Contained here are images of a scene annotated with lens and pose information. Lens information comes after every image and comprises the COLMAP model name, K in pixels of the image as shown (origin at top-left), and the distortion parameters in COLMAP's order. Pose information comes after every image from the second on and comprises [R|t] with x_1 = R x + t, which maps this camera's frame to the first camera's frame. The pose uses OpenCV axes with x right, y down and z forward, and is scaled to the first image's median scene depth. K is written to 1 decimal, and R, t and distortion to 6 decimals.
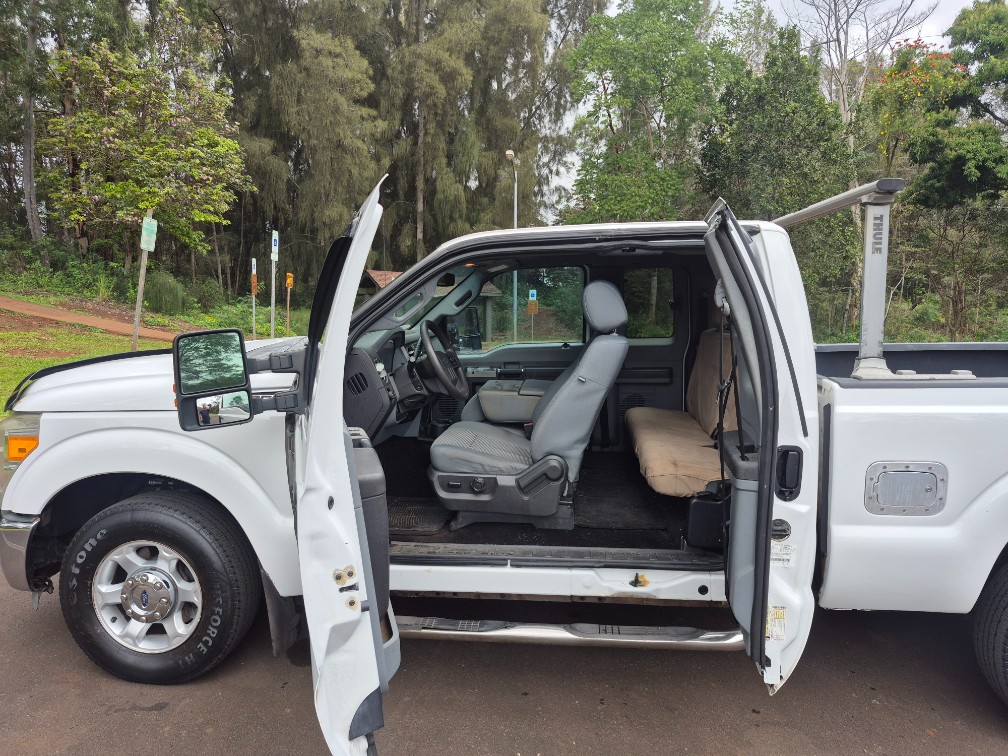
lens RADIAL K [[703.2, 0, 510.7], [0, 703.2, 384.7], [0, 0, 1]] dist [0.022806, -0.010629]
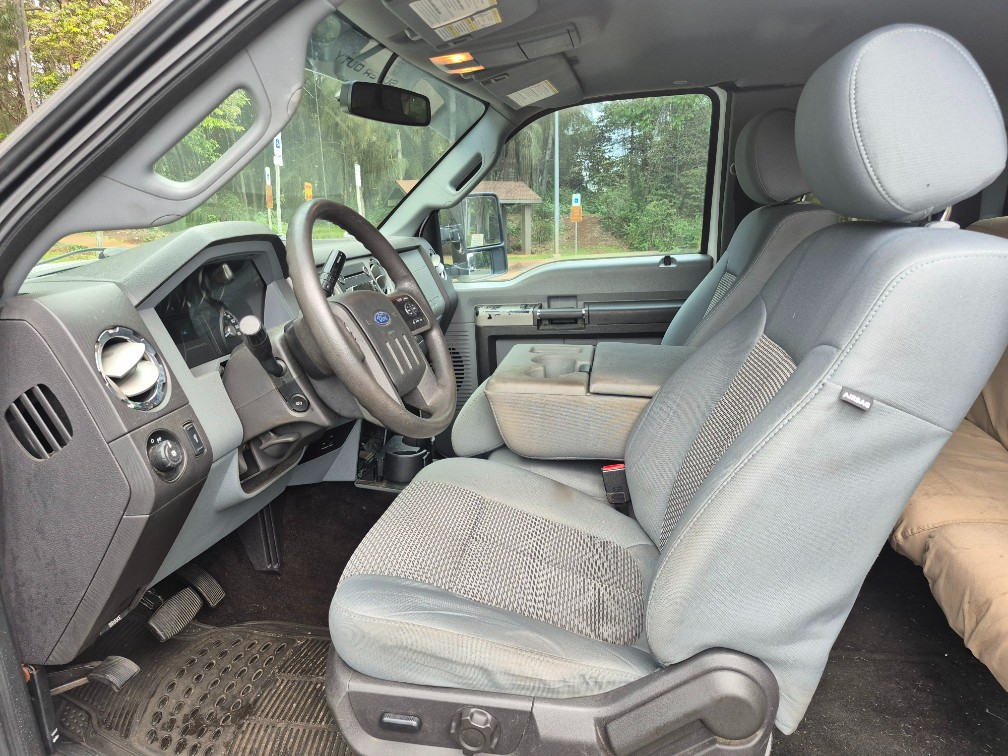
lens RADIAL K [[703.2, 0, 496.3], [0, 703.2, 386.4], [0, 0, 1]] dist [0.022806, -0.010629]
pose [[0.996714, -0.009529, -0.080441, -0.006336], [0.019501, 0.992076, 0.124117, -0.030832], [0.078621, -0.125278, 0.989002, 0.463975]]
